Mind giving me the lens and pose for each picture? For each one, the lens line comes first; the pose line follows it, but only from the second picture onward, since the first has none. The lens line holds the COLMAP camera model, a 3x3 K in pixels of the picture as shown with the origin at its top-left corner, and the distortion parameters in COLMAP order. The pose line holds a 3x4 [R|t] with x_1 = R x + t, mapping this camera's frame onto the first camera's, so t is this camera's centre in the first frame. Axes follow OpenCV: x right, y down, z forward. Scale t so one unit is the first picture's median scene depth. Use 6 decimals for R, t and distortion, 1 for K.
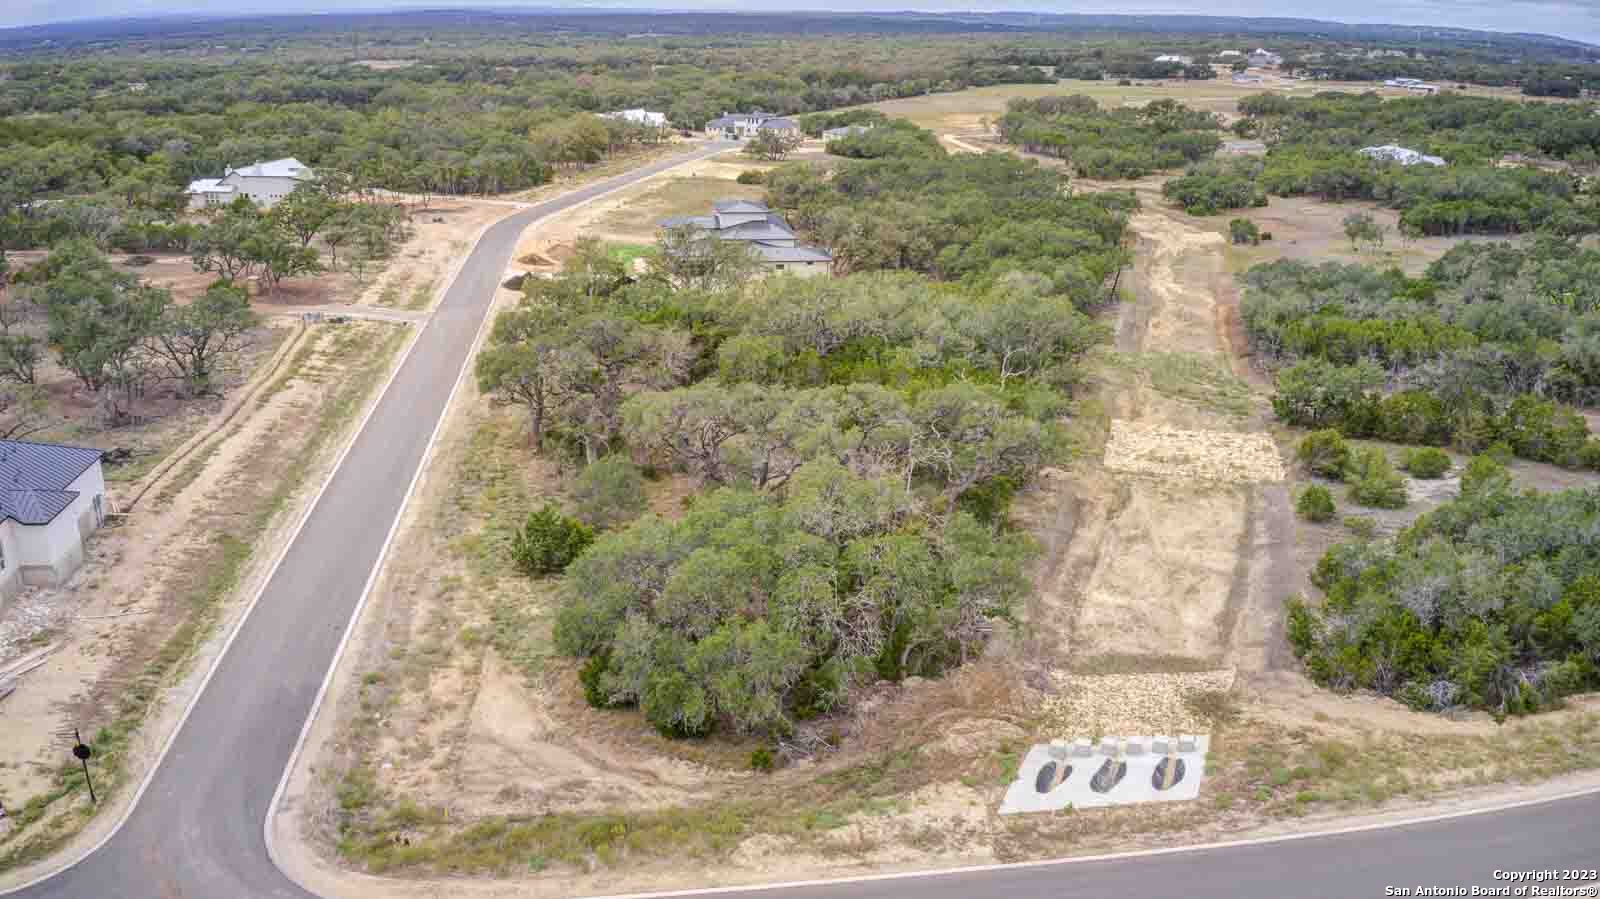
lens RADIAL K [[1239.1, 0, 800.0], [0, 1239.1, 449.5], [0, 0, 1]] dist [0.059196, -0.287319]
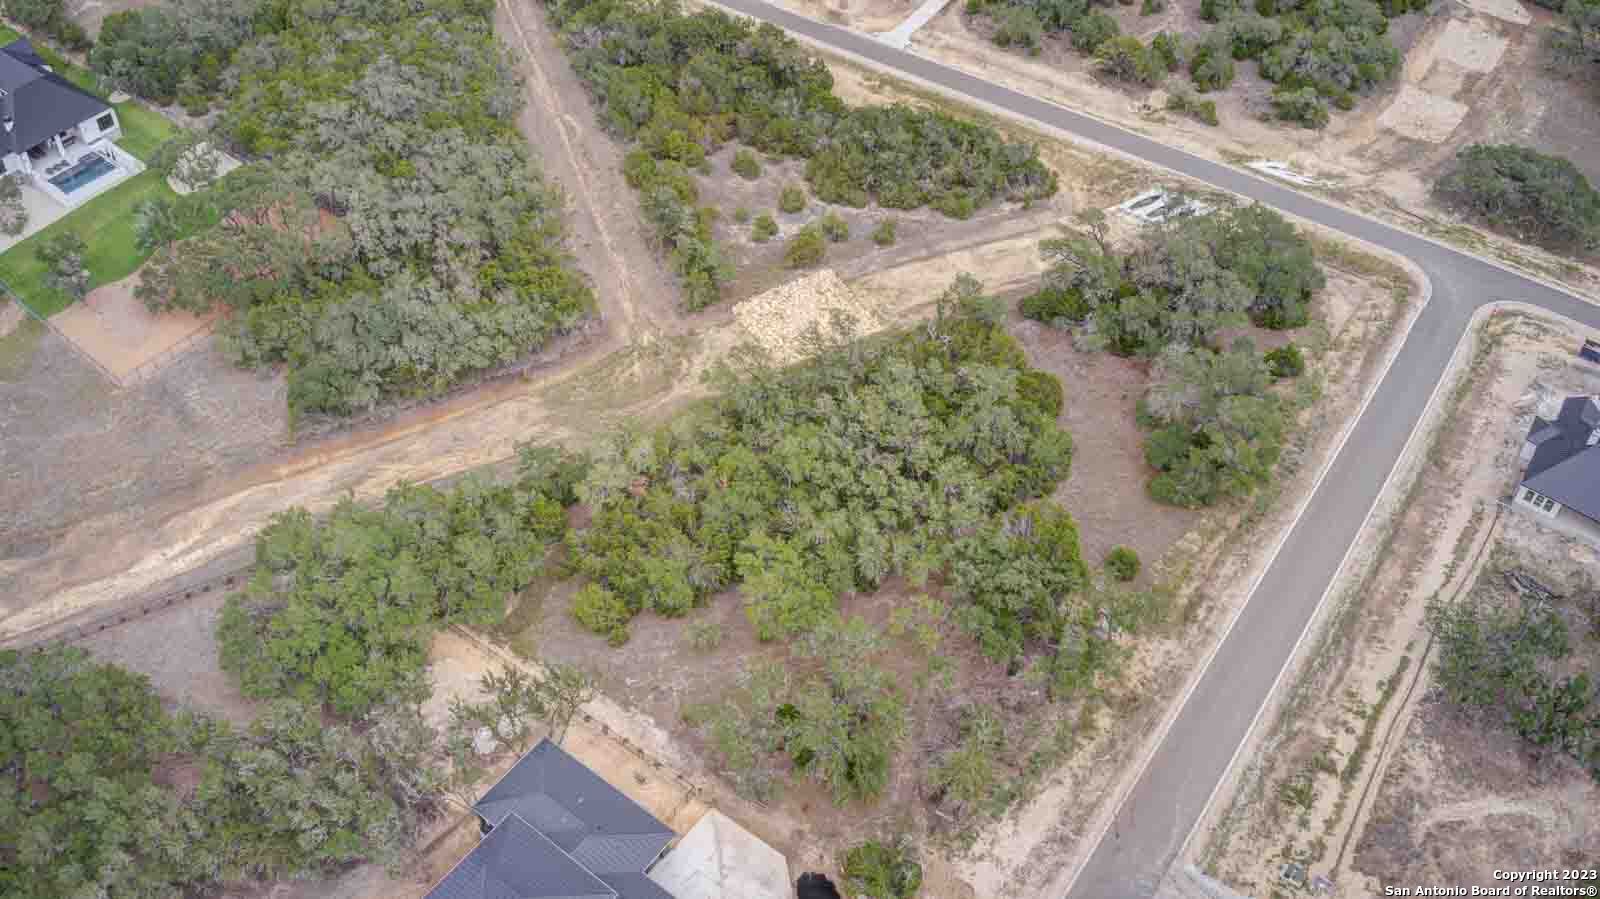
lens RADIAL K [[1268.9, 0, 794.1], [0, 1268.9, 421.1], [0, 0, 1]] dist [0.064951, -0.334340]
pose [[-0.710572, -0.496622, 0.498452, -0.741423], [0.205176, 0.531375, 0.821914, -1.780056], [-0.673046, 0.686299, -0.275686, 2.276590]]
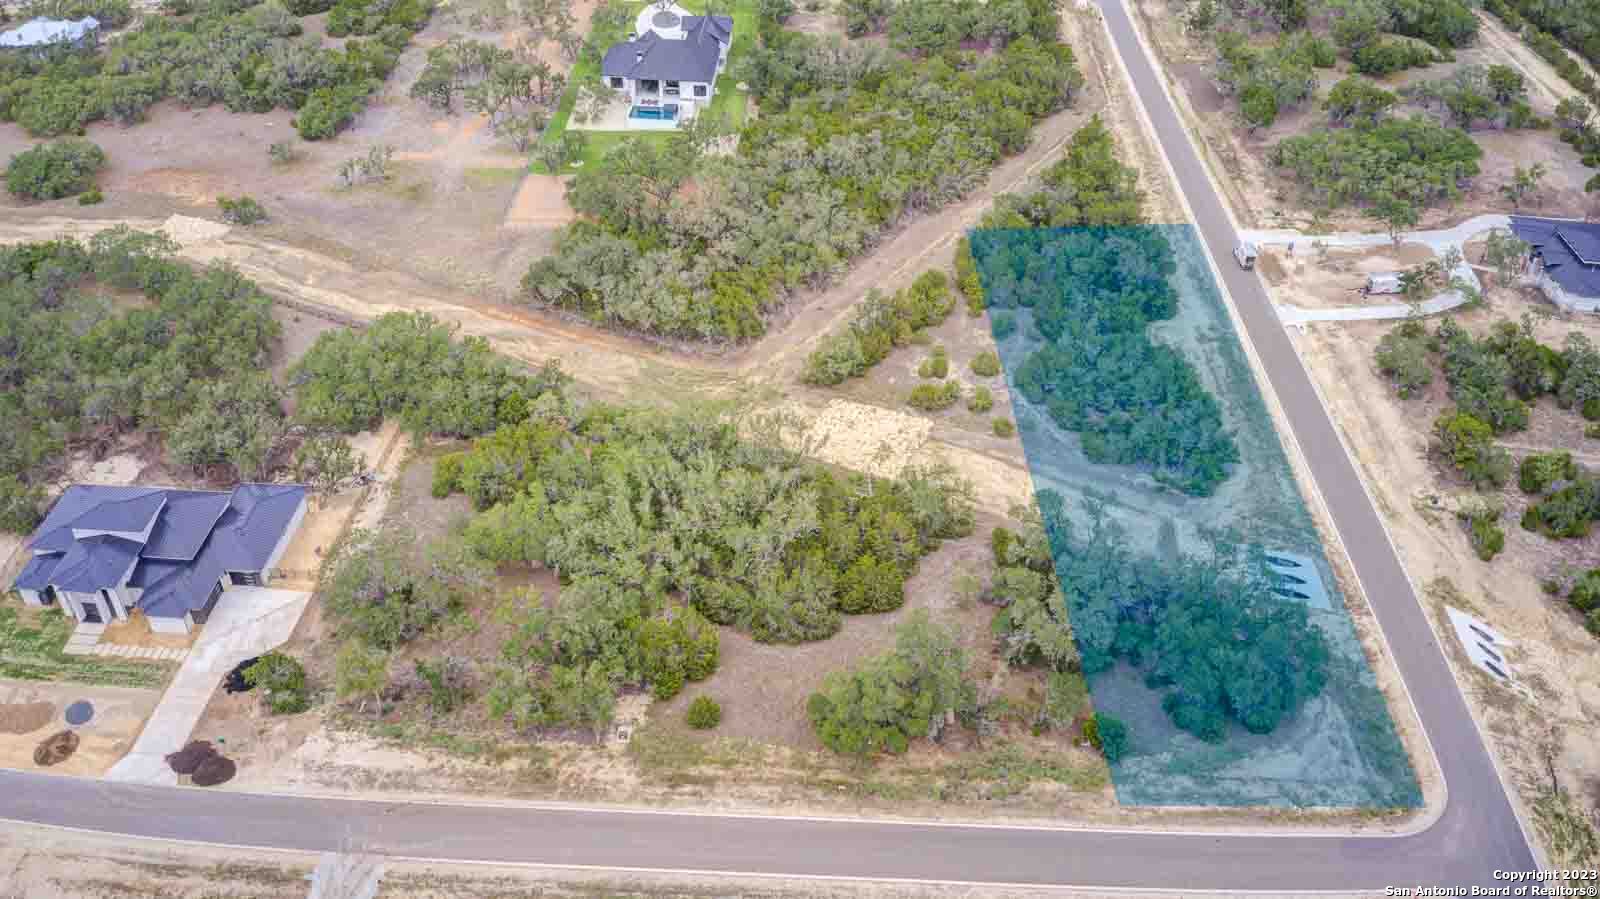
lens RADIAL K [[1239.1, 0, 800.0], [0, 1239.1, 449.5], [0, 0, 1]] dist [0.059196, -0.287319]
pose [[0.177991, -0.600514, 0.779553, -1.381533], [0.304822, 0.786883, 0.536562, -1.269235], [-0.935630, 0.142122, 0.323108, 0.861581]]
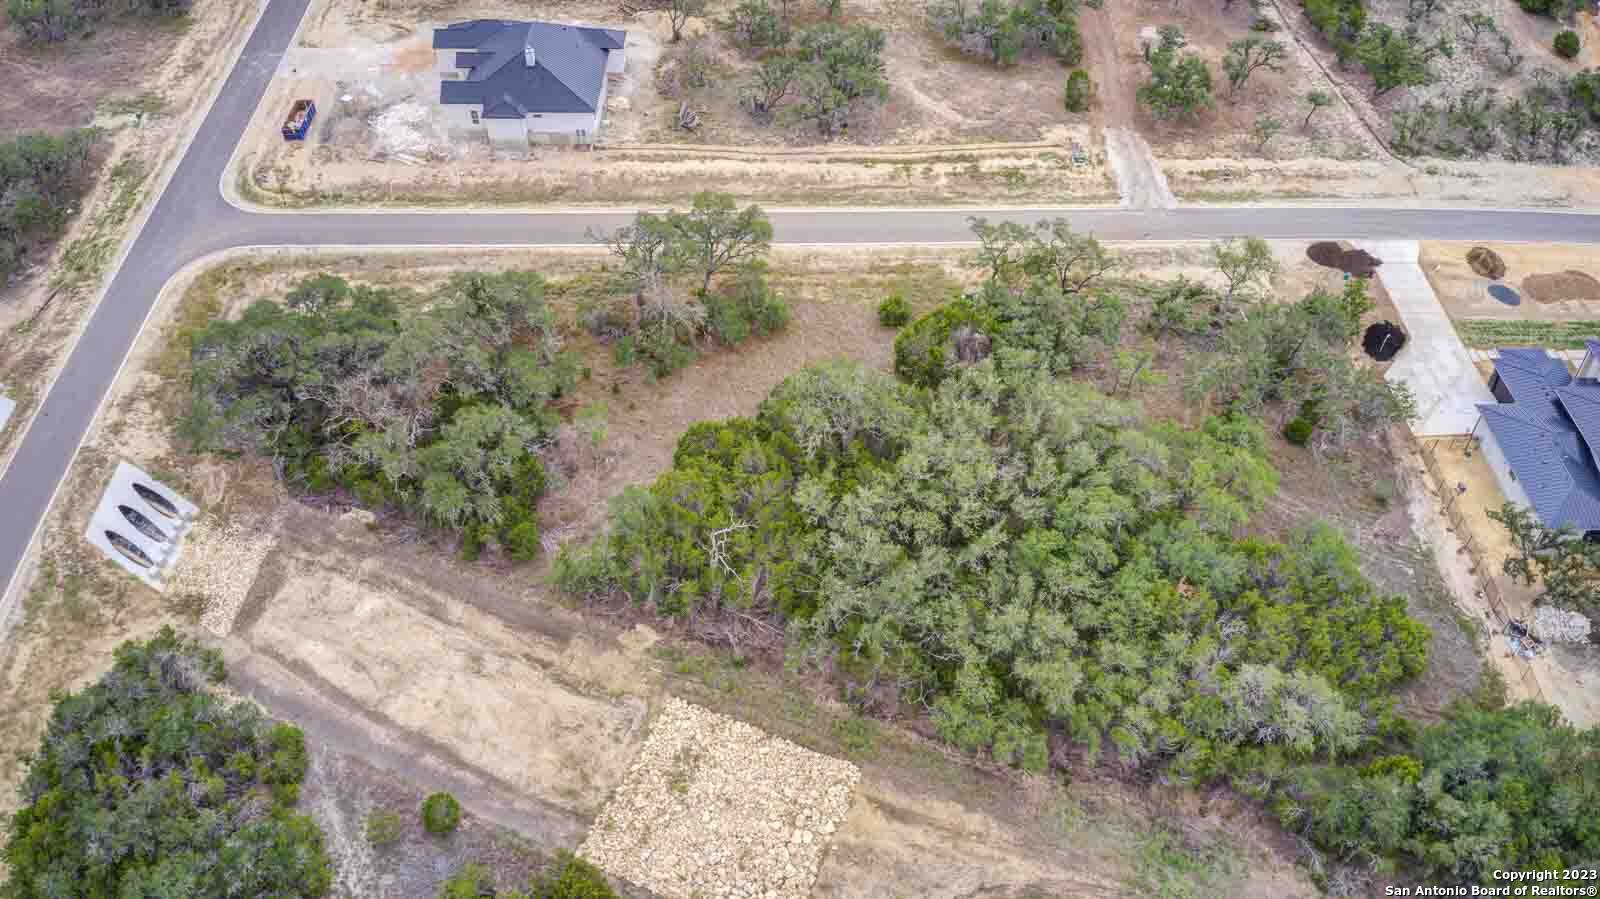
lens RADIAL K [[1239.1, 0, 800.0], [0, 1239.1, 449.5], [0, 0, 1]] dist [0.059196, -0.287319]
pose [[-0.110899, 0.681820, -0.723065, 1.091326], [-0.333600, 0.659801, 0.673330, -1.061384], [0.936169, 0.315886, 0.154284, 1.278254]]
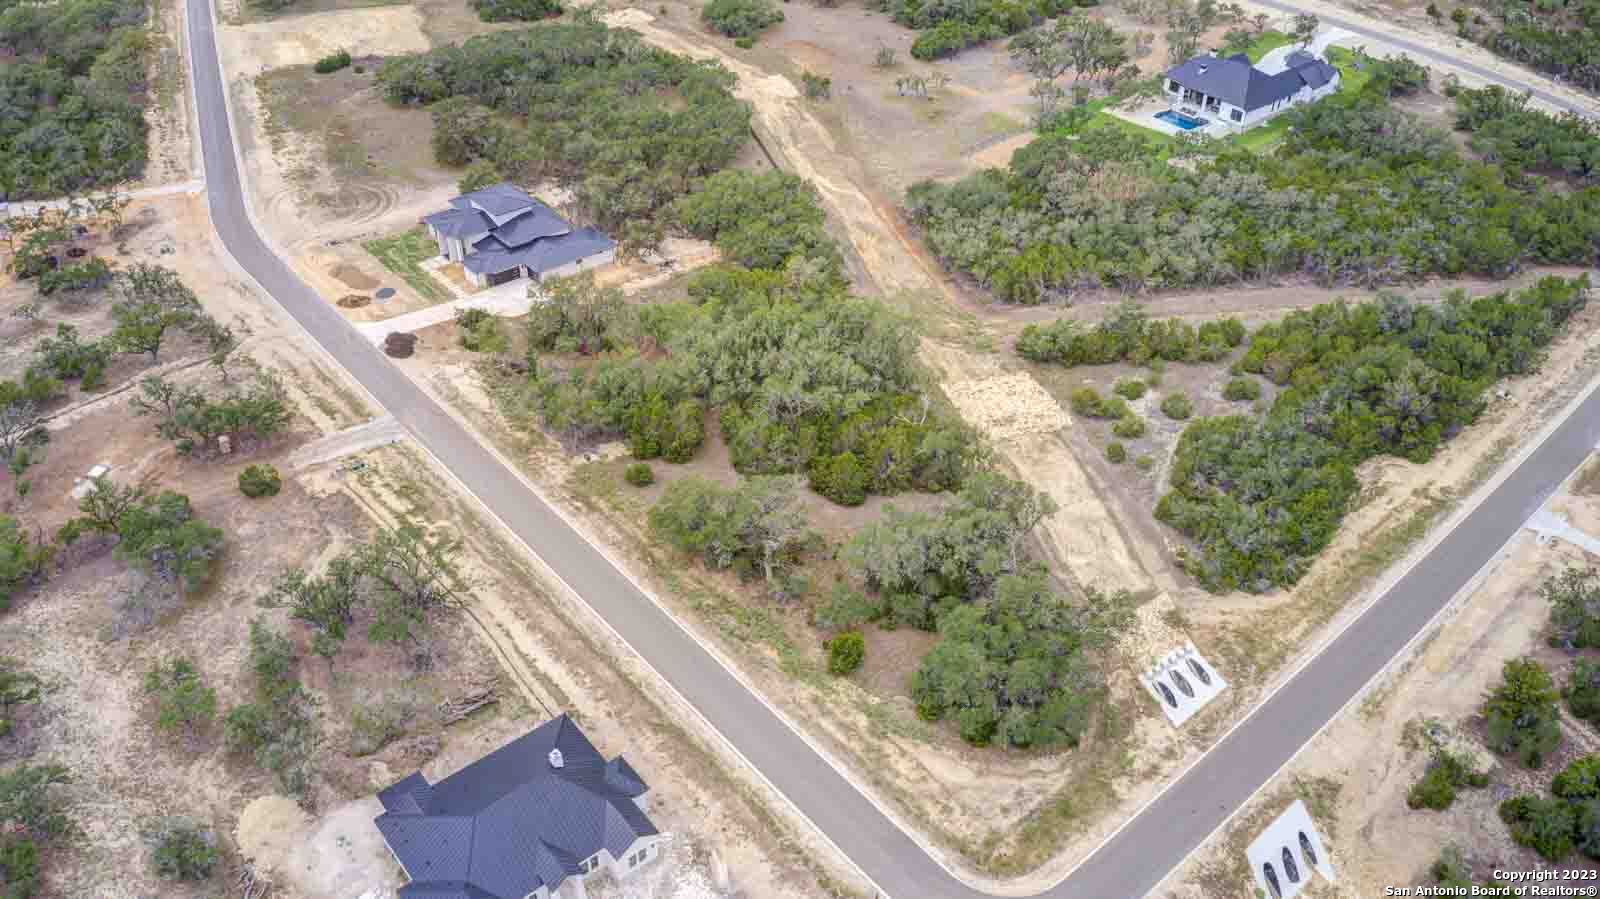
lens RADIAL K [[1239.1, 0, 800.0], [0, 1239.1, 449.5], [0, 0, 1]] dist [0.059196, -0.287319]
pose [[0.839732, -0.322335, 0.436979, -0.981462], [0.165275, 0.918288, 0.359765, -0.875091], [-0.517238, -0.229884, 0.824390, -0.349646]]
